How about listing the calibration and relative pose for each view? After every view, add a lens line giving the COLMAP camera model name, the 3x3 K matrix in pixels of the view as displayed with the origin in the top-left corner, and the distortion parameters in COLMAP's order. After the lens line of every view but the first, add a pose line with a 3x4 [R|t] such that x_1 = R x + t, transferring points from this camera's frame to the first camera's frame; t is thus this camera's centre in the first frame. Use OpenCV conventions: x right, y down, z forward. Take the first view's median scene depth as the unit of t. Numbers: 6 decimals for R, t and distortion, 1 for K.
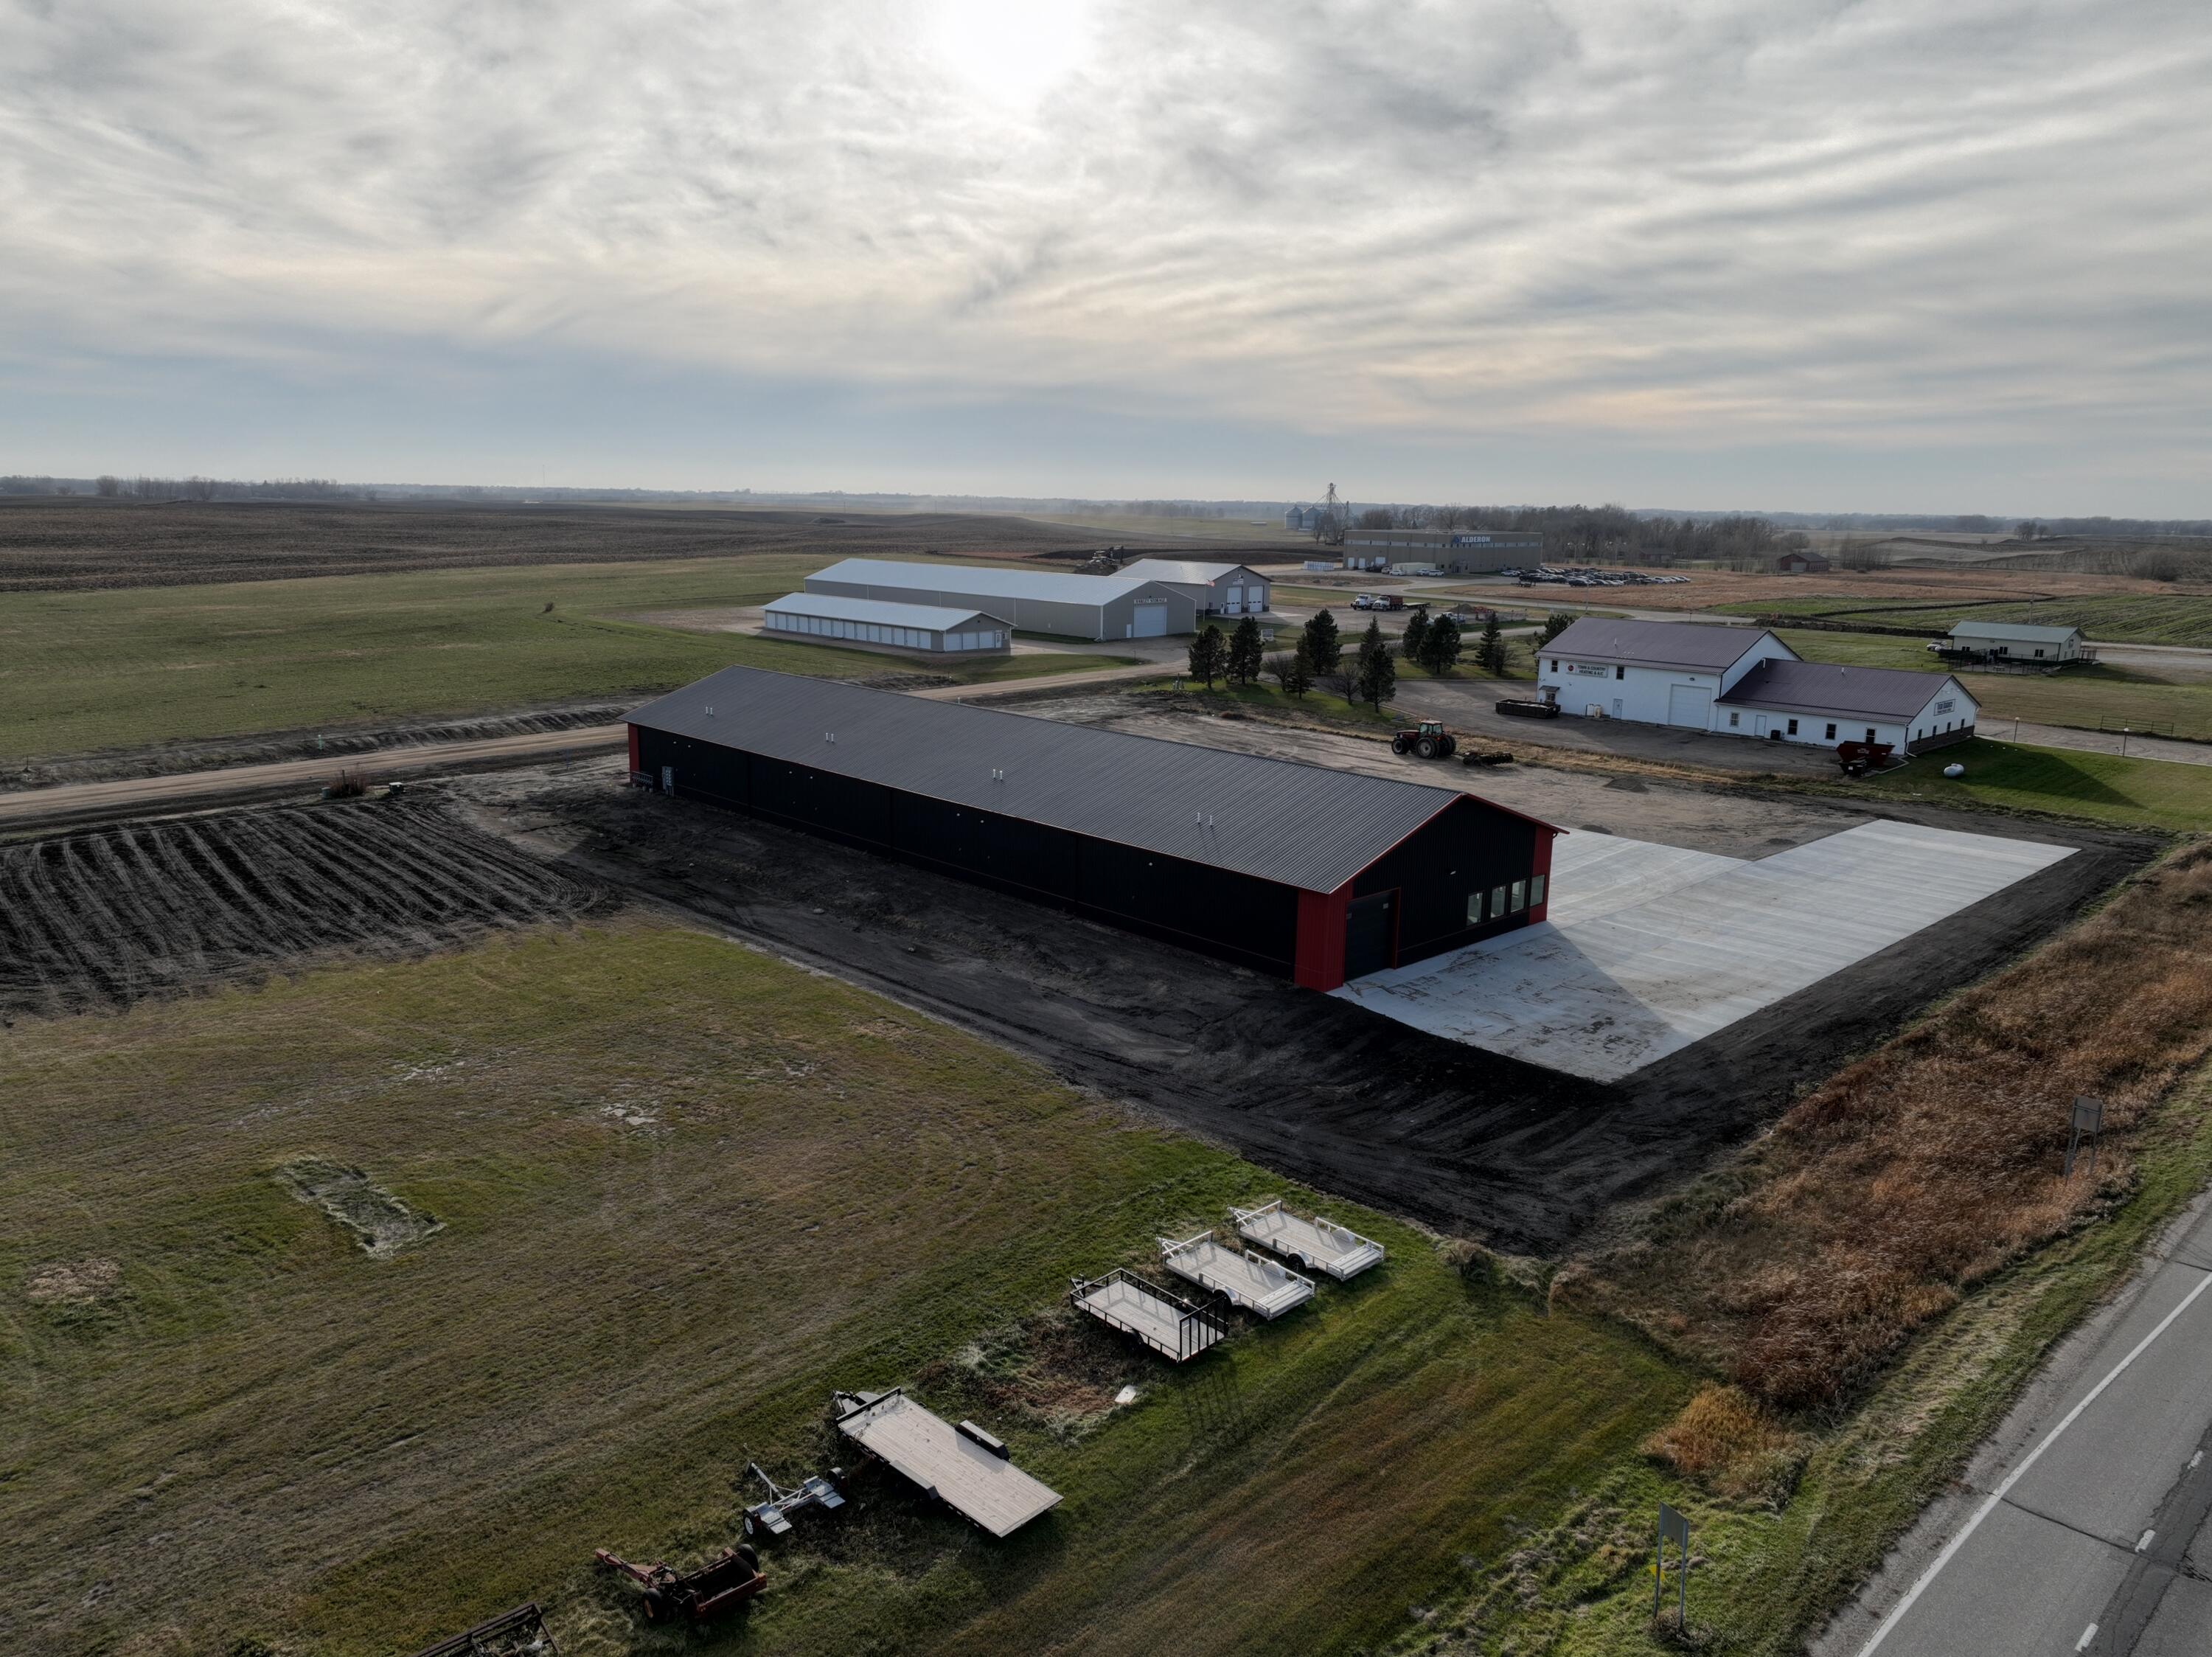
lens RADIAL K [[1532.0, 0, 1106.0], [0, 1532.0, 828.5], [0, 0, 1]] dist [0.000945, 0.004855]
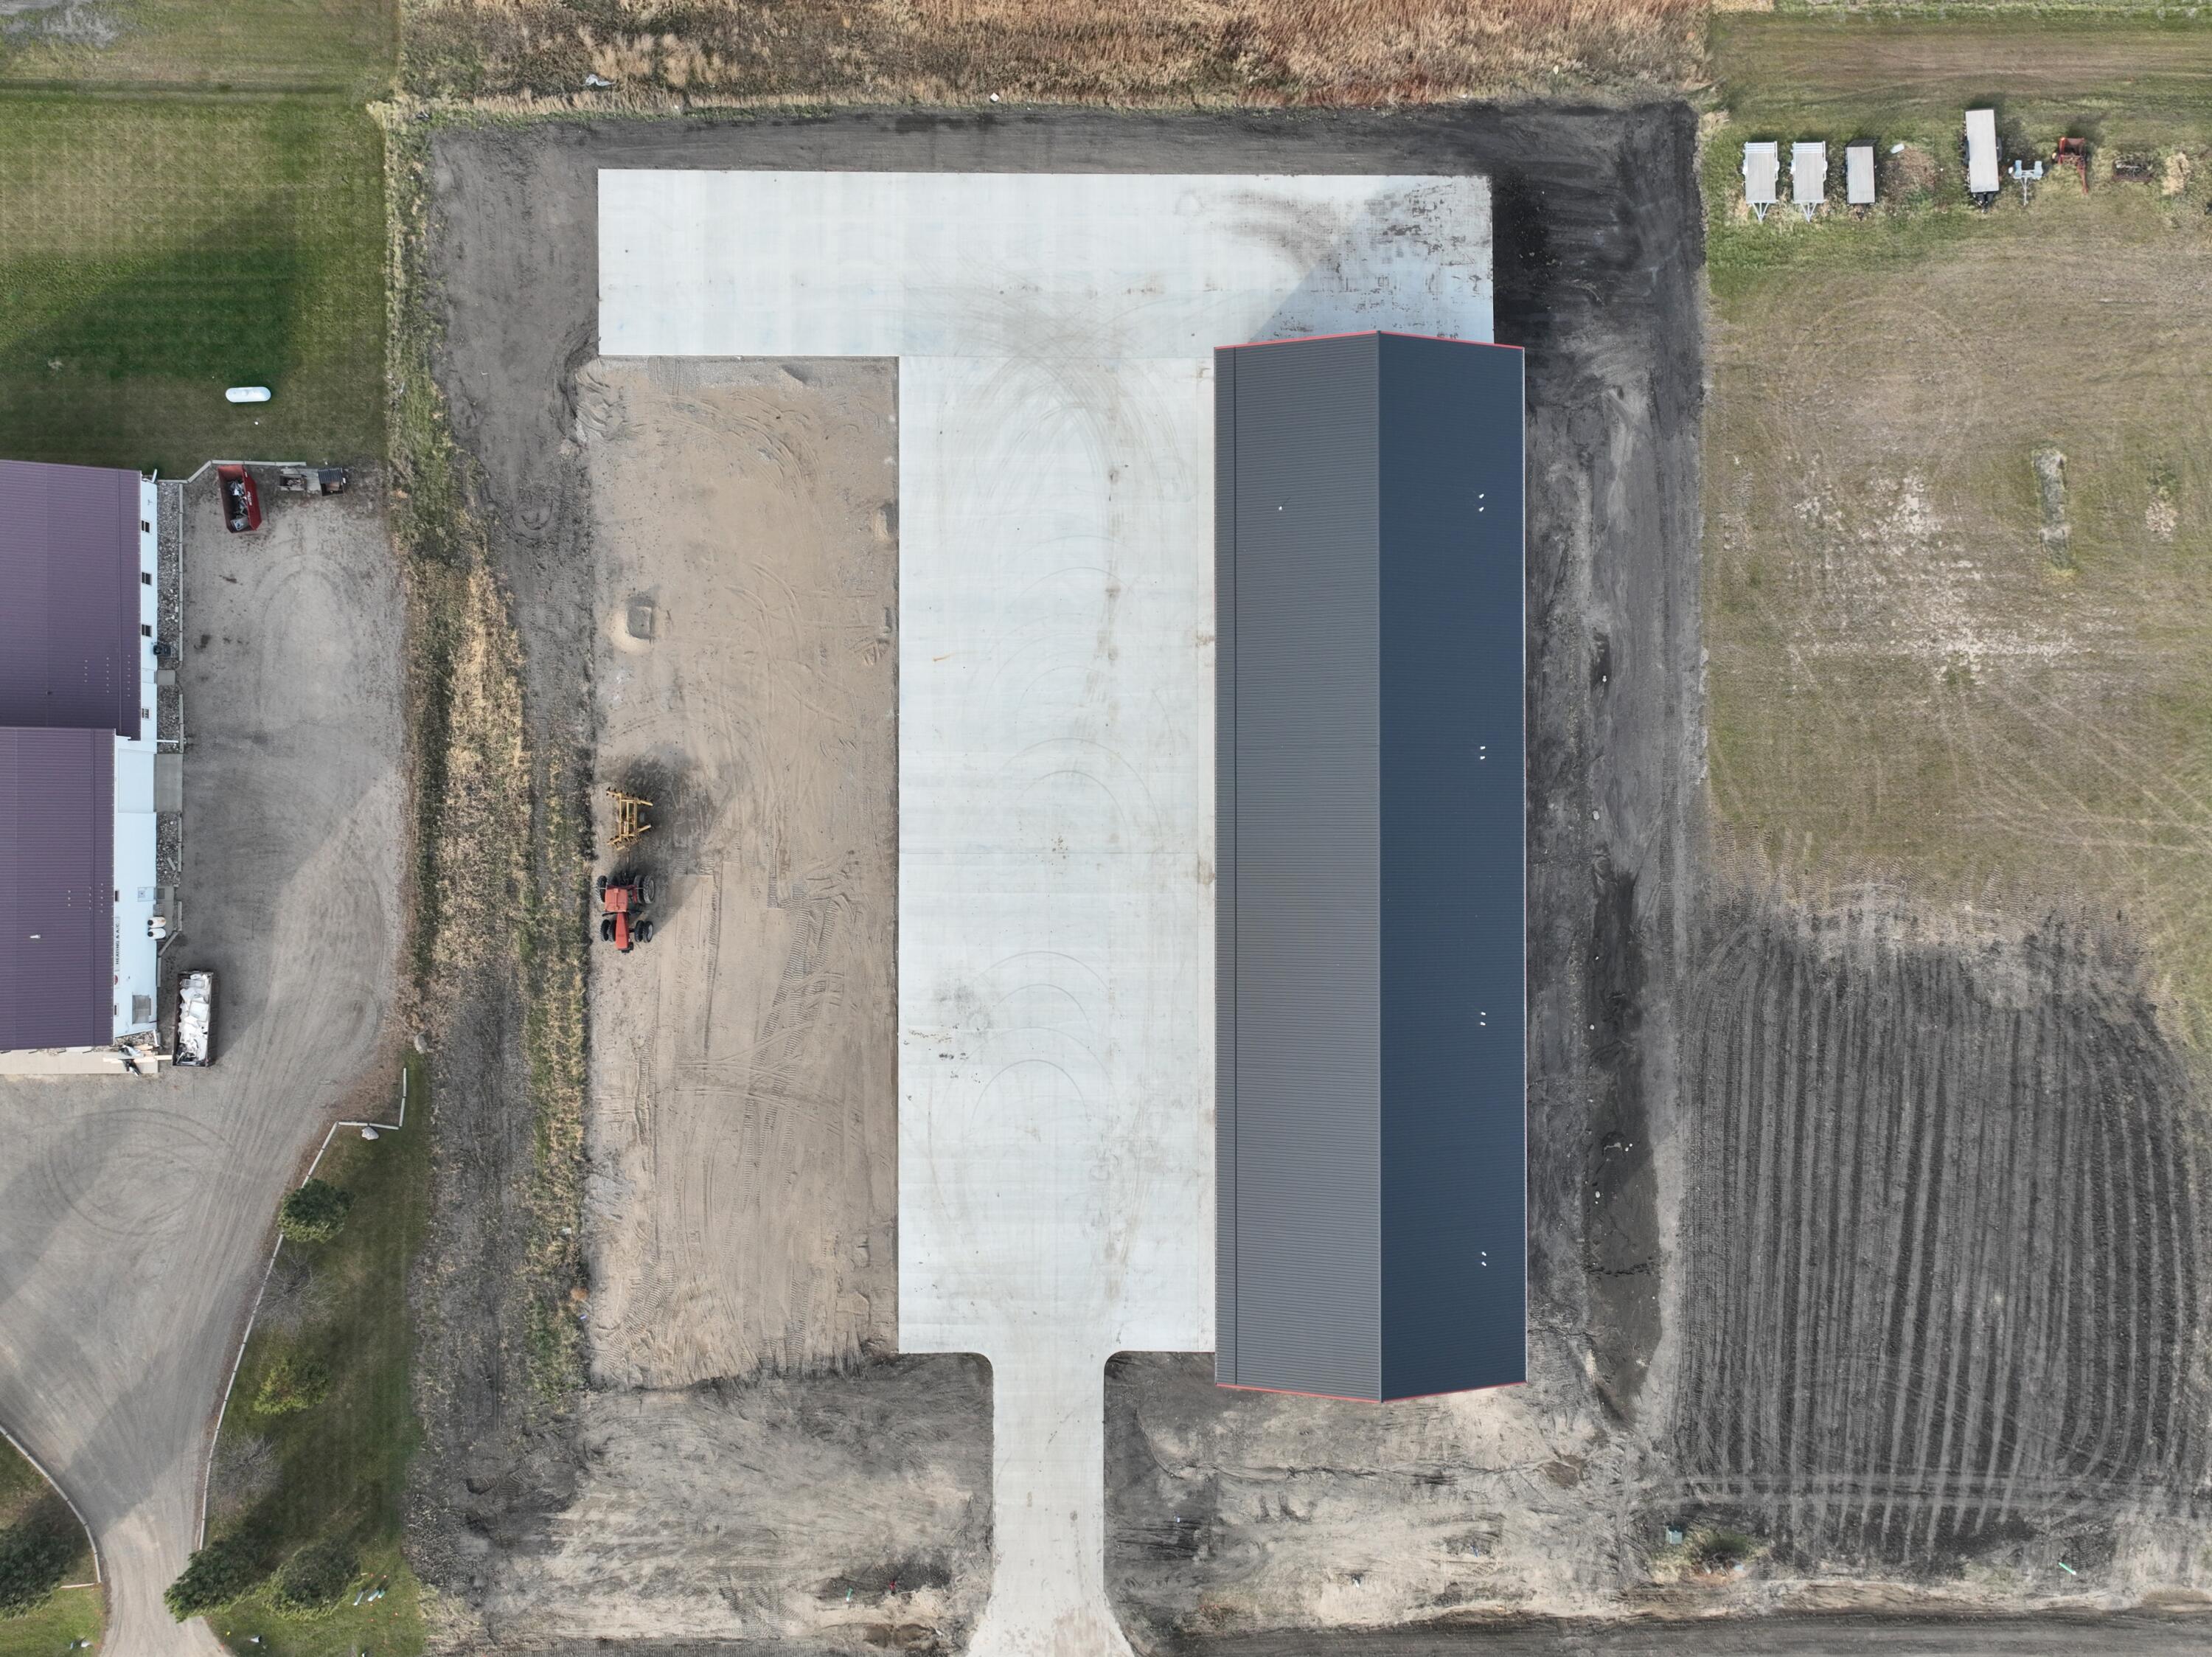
lens RADIAL K [[1532.0, 0, 1106.0], [0, 1532.0, 828.5], [0, 0, 1]] dist [0.000945, 0.004855]
pose [[-0.725751, -0.687479, -0.025662, 0.166810], [0.126250, -0.169762, 0.977365, -1.621141], [-0.676274, 0.706083, 0.209999, 1.362988]]
